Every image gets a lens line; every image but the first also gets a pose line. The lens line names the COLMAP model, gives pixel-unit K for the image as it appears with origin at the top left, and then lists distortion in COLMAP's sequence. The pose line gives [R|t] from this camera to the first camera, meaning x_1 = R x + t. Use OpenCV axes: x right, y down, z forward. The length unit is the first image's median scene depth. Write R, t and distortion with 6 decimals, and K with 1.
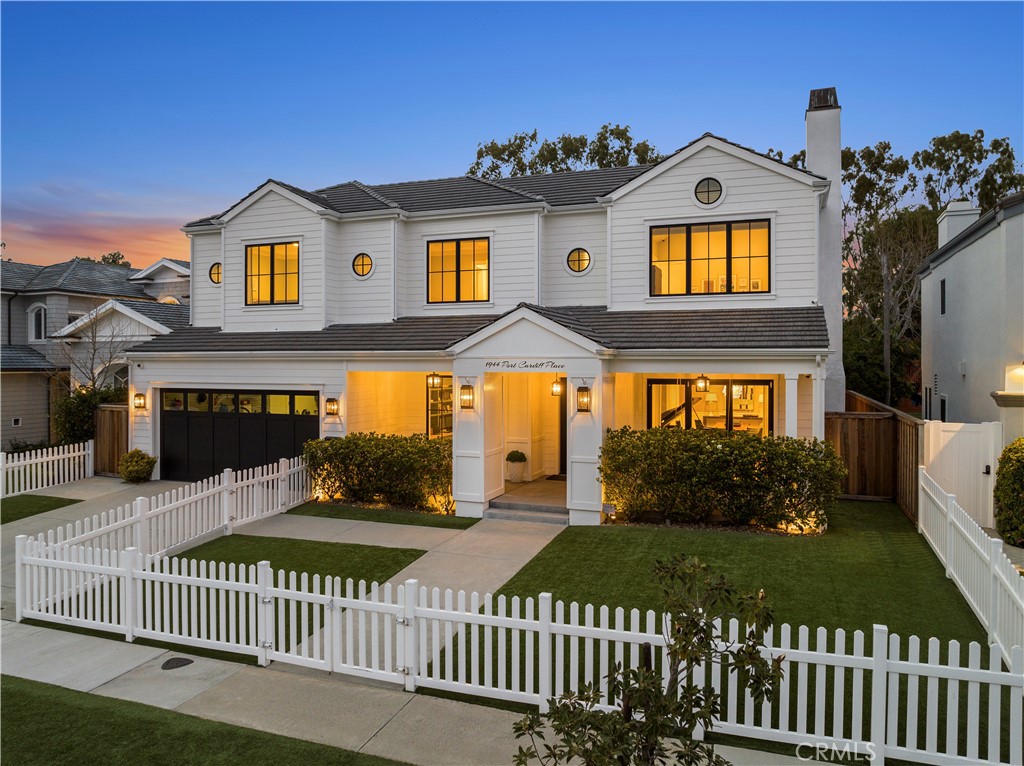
lens RADIAL K [[718.1, 0, 514.5], [0, 718.1, 372.8], [0, 0, 1]] dist [-0.045522, 0.021701]
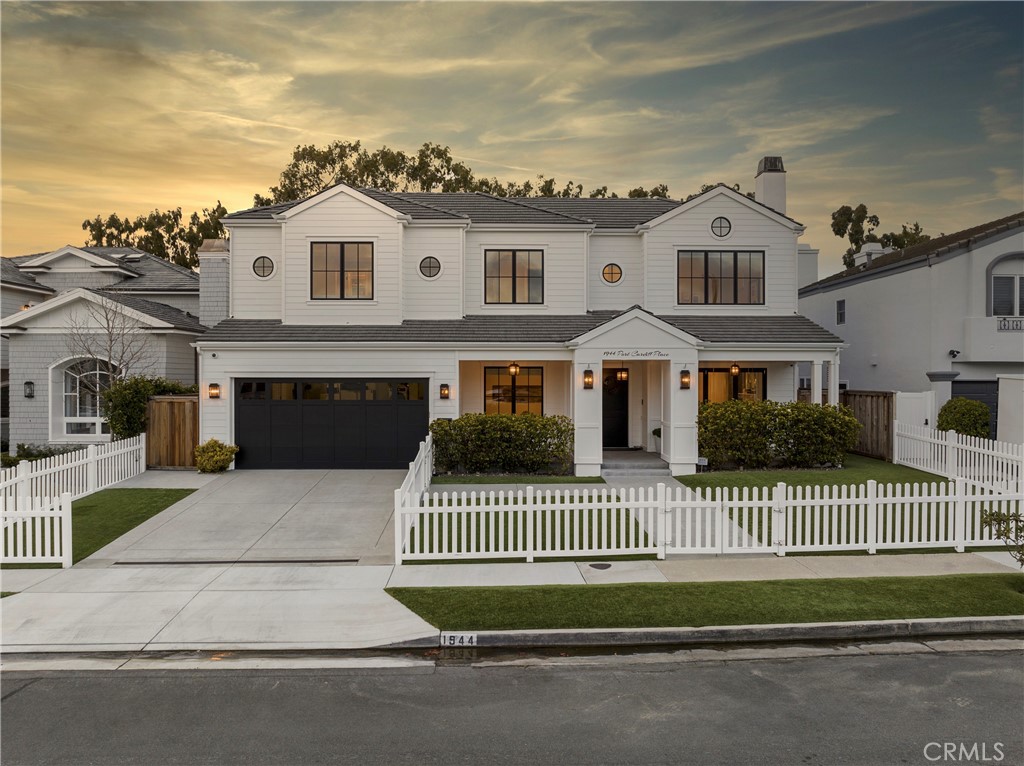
lens RADIAL K [[718.1, 0, 504.4], [0, 718.1, 386.6], [0, 0, 1]] dist [-0.045522, 0.021701]
pose [[0.930129, -0.005987, 0.367185, -0.521004], [0.005440, 0.999982, 0.002525, 0.033439], [-0.367194, -0.000351, 0.930145, -0.079119]]
